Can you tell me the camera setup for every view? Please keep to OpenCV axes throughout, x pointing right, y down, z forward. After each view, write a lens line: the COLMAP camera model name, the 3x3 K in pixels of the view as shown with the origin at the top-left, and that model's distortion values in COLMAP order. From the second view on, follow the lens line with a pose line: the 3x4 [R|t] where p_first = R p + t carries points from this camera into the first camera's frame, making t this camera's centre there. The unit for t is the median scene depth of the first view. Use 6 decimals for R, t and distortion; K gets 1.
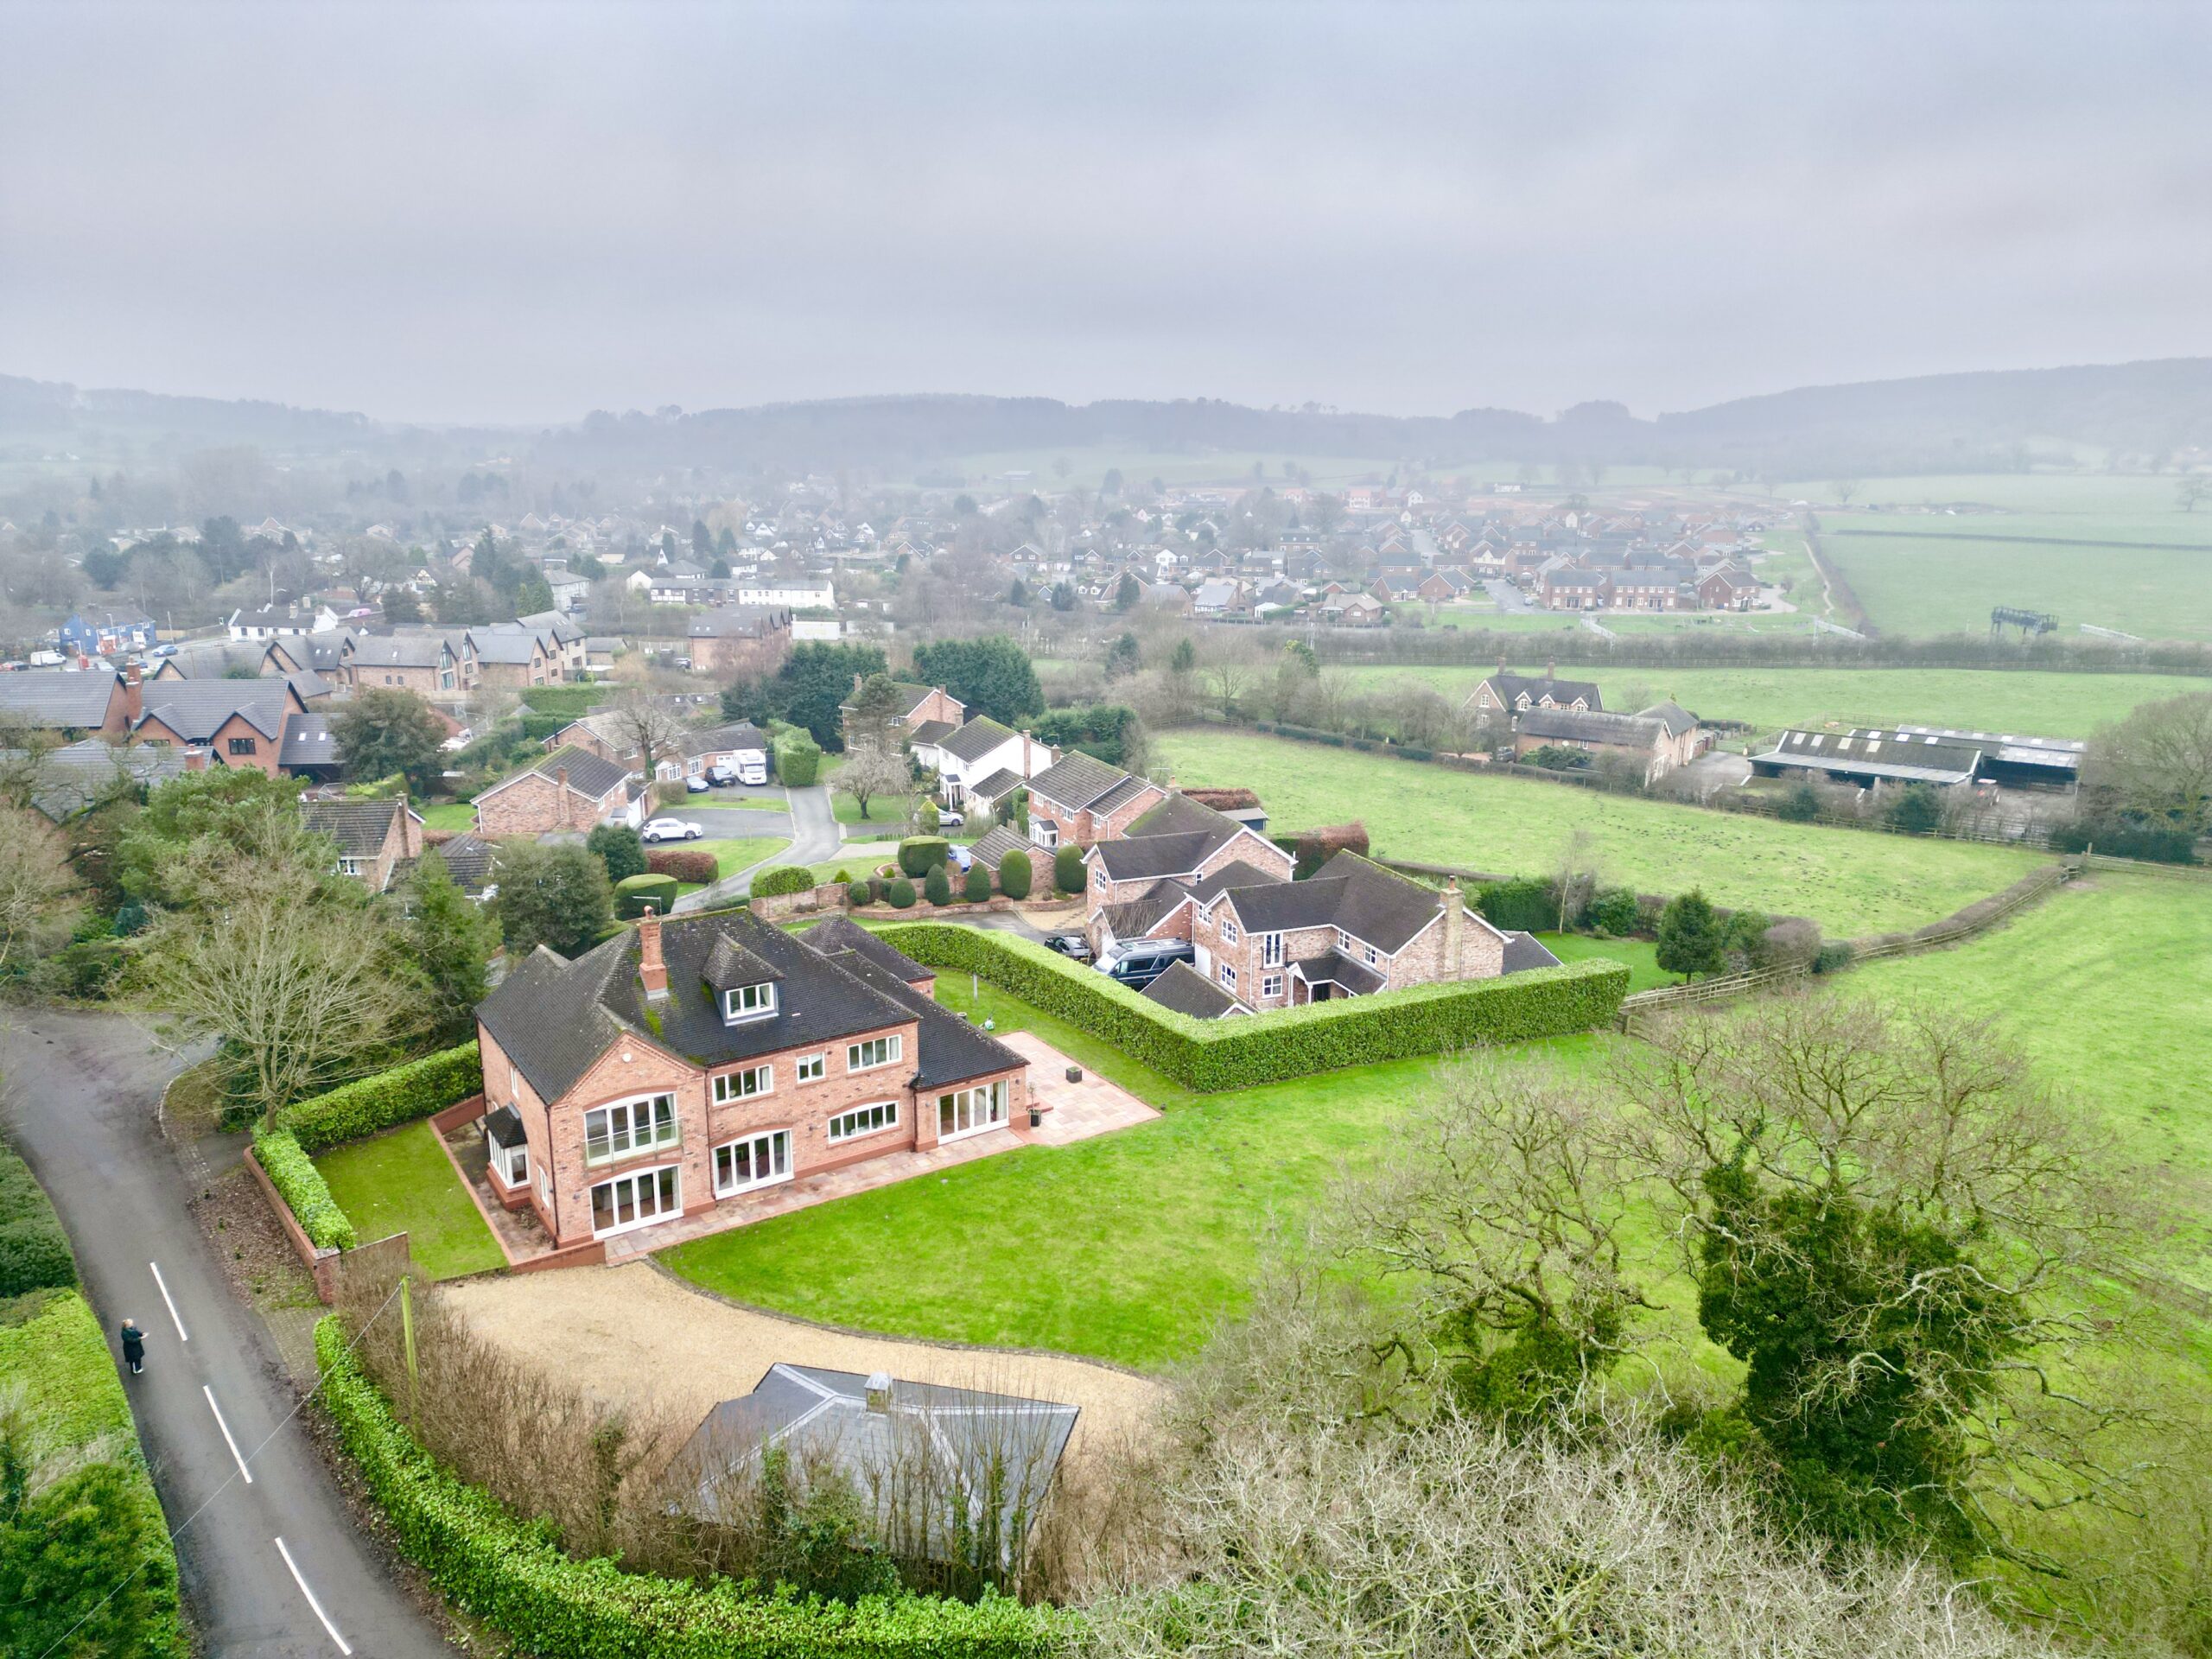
lens RADIAL K [[1538.2, 0, 1117.5], [0, 1538.2, 835.5], [0, 0, 1]] dist [0.082190, -0.074420]
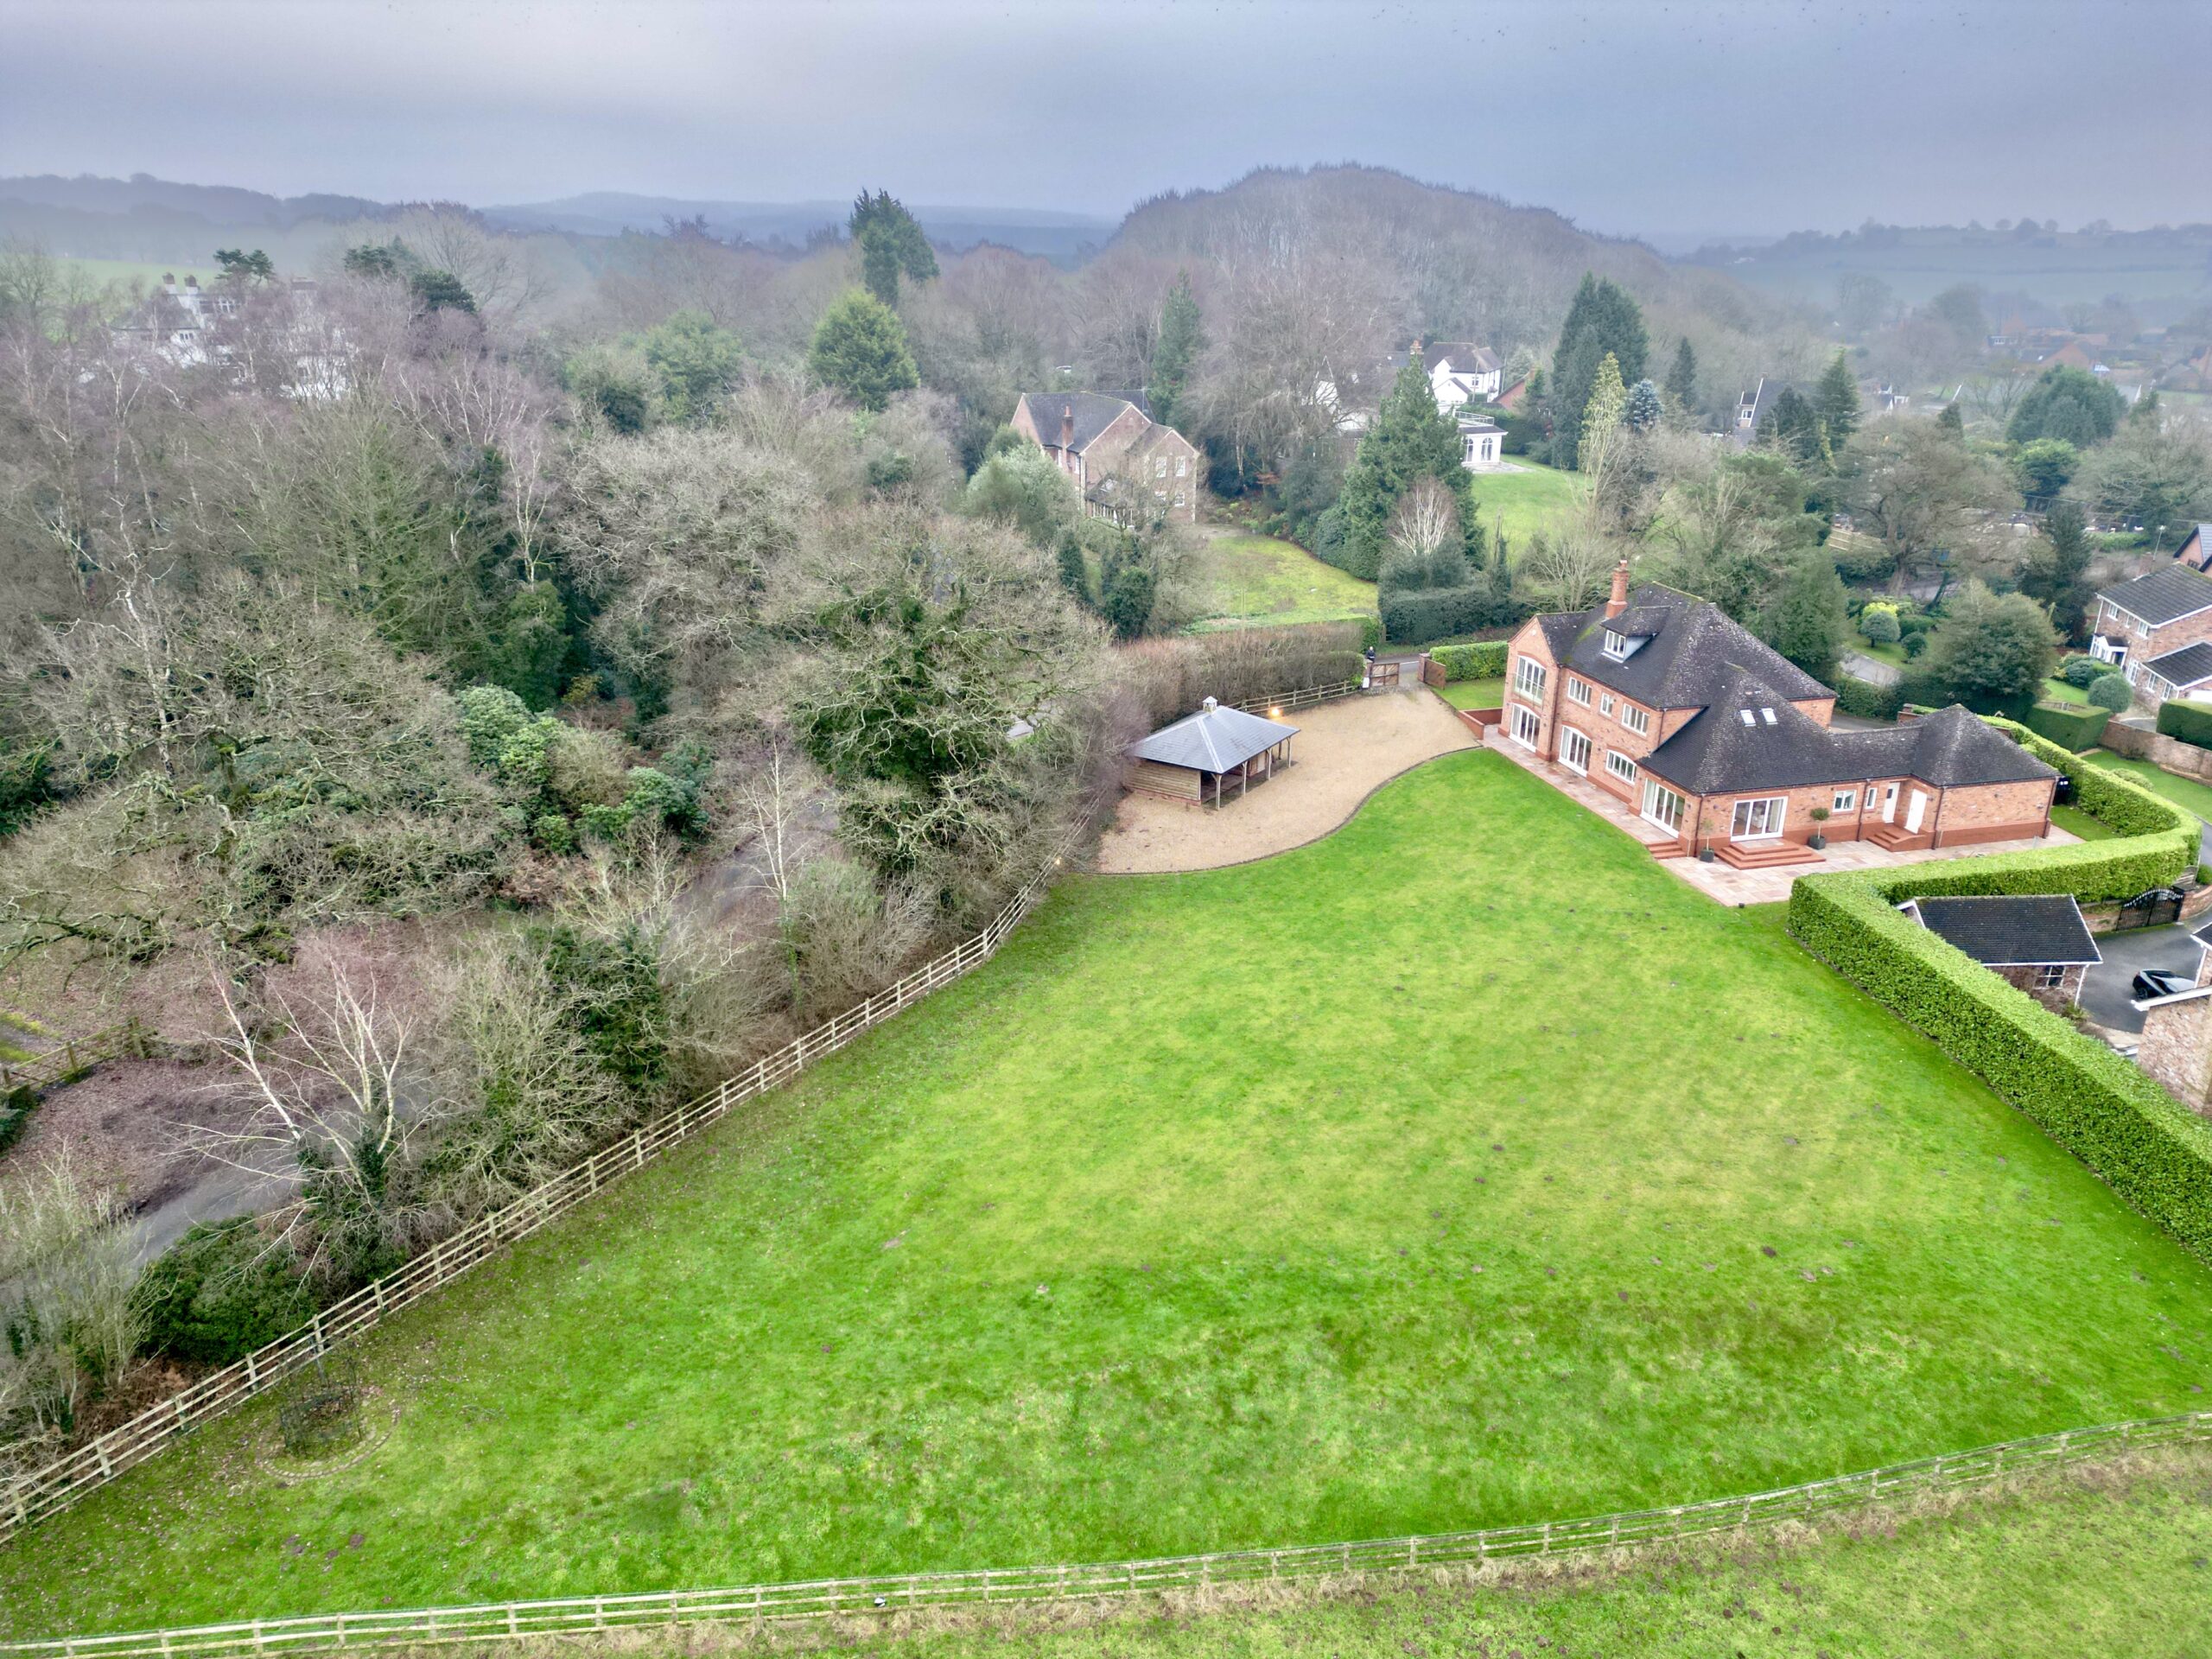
lens RADIAL K [[1538.2, 0, 1104.3], [0, 1538.2, 837.8], [0, 0, 1]] dist [0.082190, -0.074420]
pose [[-0.342612, 0.331131, -0.879187, 1.212003], [-0.238555, 0.874490, 0.422325, -0.222736], [0.908685, 0.354428, -0.220618, 0.951623]]
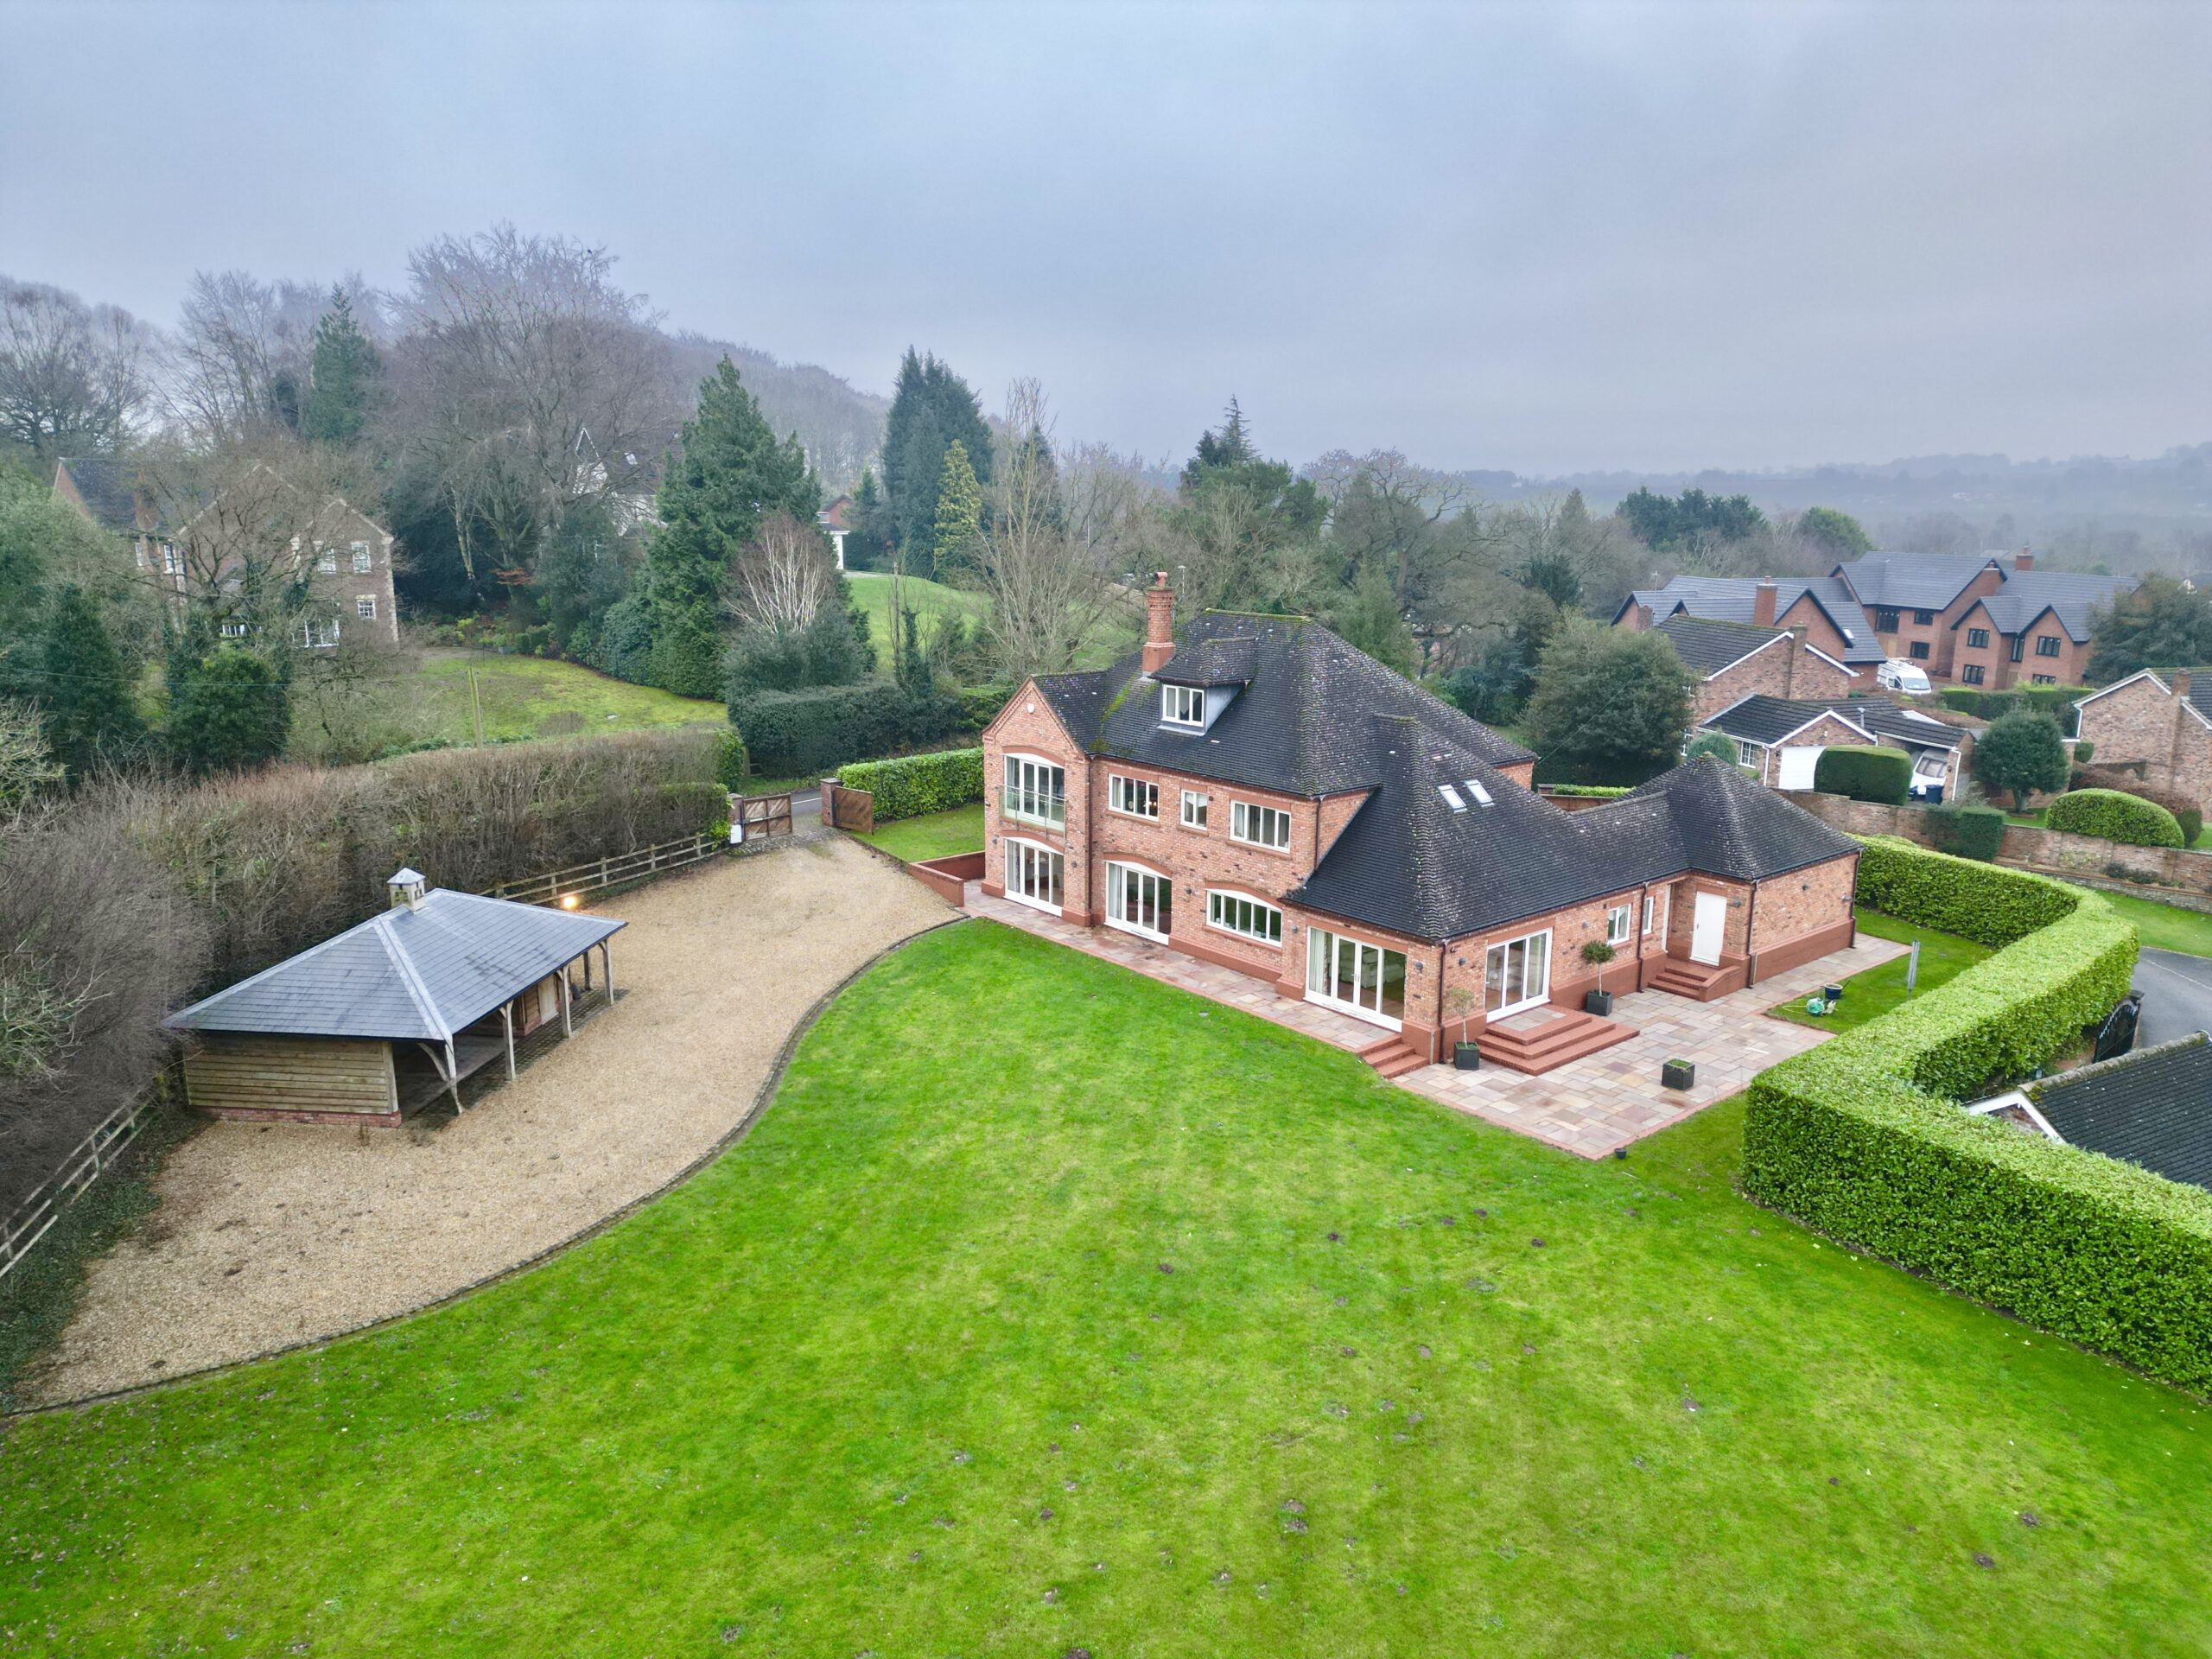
lens RADIAL K [[1538.2, 0, 1114.8], [0, 1538.2, 834.8], [0, 0, 1]] dist [0.082190, -0.074420]
pose [[0.111052, 0.211386, -0.971073, 0.537816], [-0.252378, 0.951084, 0.178172, 0.038086], [0.961235, 0.225291, 0.158969, 0.855309]]
